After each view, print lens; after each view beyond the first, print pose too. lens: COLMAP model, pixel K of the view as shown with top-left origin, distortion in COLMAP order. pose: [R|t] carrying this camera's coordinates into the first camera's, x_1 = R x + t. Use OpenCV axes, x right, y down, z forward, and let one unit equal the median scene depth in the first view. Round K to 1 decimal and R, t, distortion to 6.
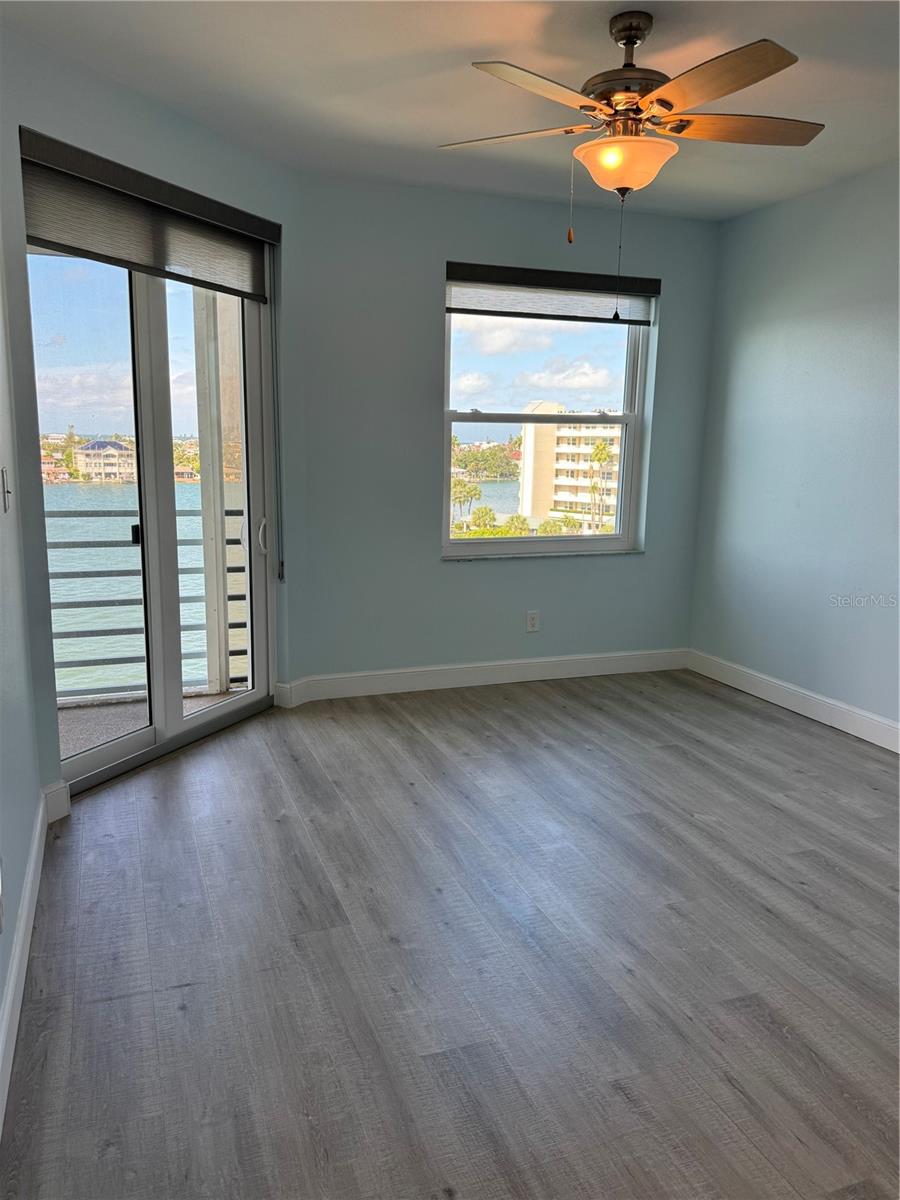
lens RADIAL K [[874.4, 0, 445.2], [0, 874.4, 602.6], [0, 0, 1]] dist [0.163688, -0.337778]
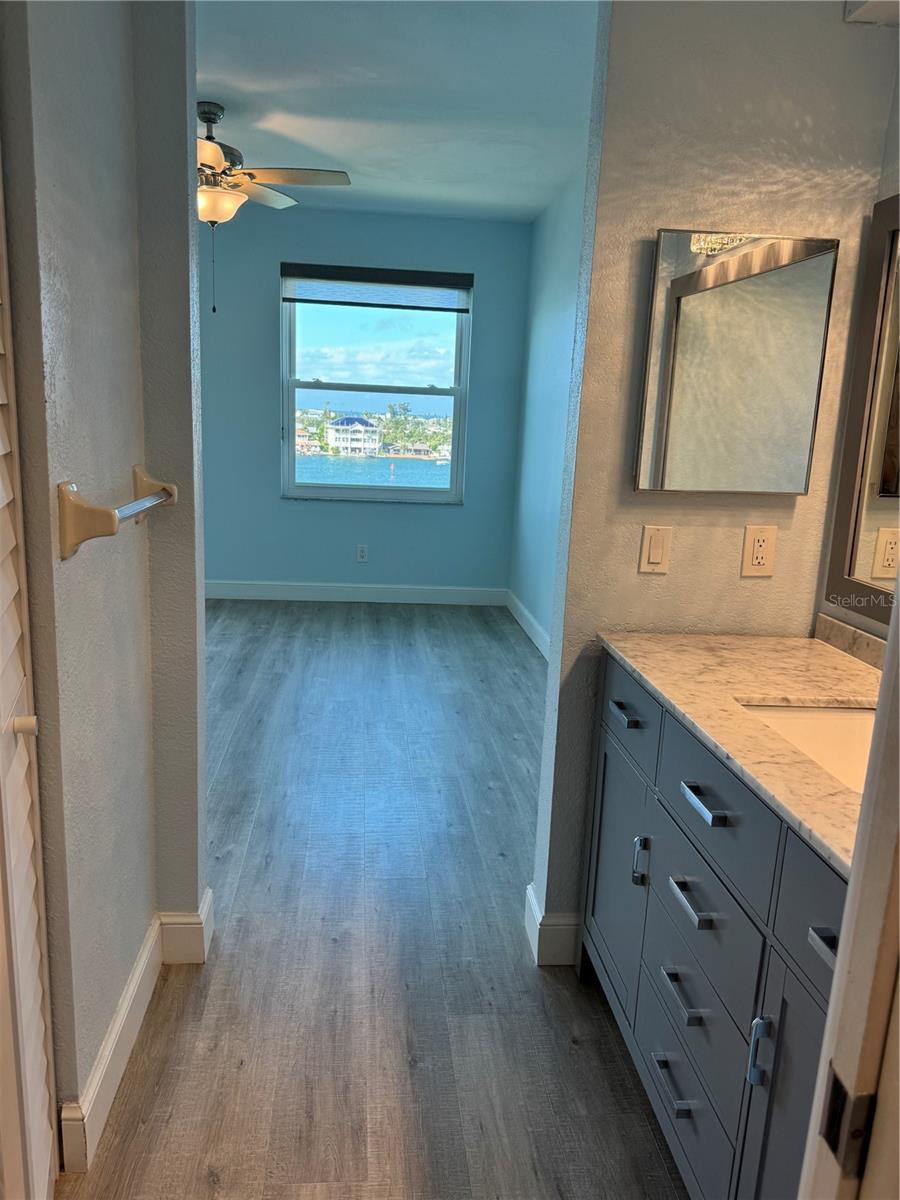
lens RADIAL K [[878.3, 0, 447.9], [0, 878.3, 616.1], [0, 0, 1]] dist [0.062874, -0.096131]
pose [[0.965610, 0.083801, -0.246119, 0.587037], [-0.075144, 0.996185, 0.044373, 0.049935], [0.248899, -0.024352, 0.968223, -0.190706]]
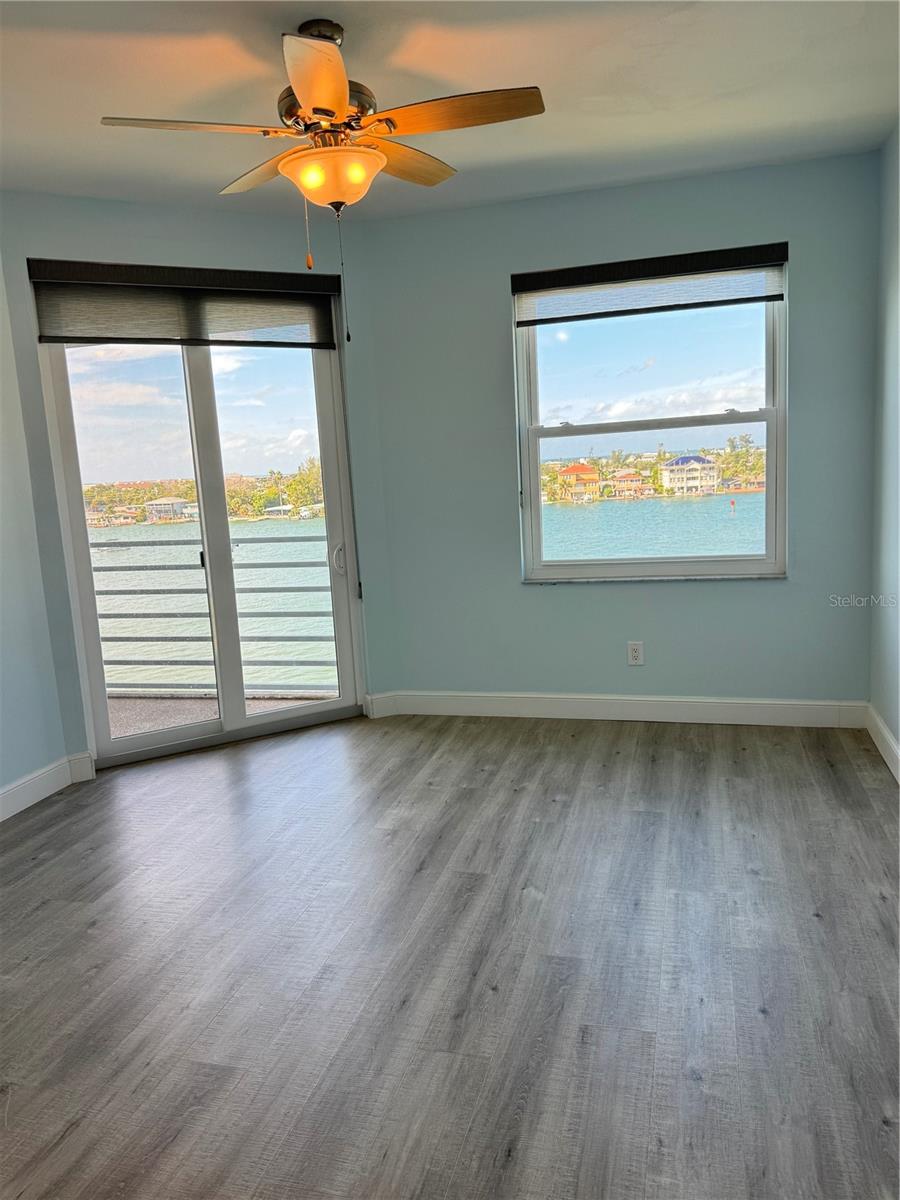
lens RADIAL K [[874.4, 0, 445.2], [0, 874.4, 602.6], [0, 0, 1]] dist [0.163688, -0.337778]
pose [[0.804923, 0.031183, -0.592560, 0.522580], [-0.038220, 0.999269, 0.000669, -0.025684], [0.592148, 0.022109, 0.805526, 0.186422]]
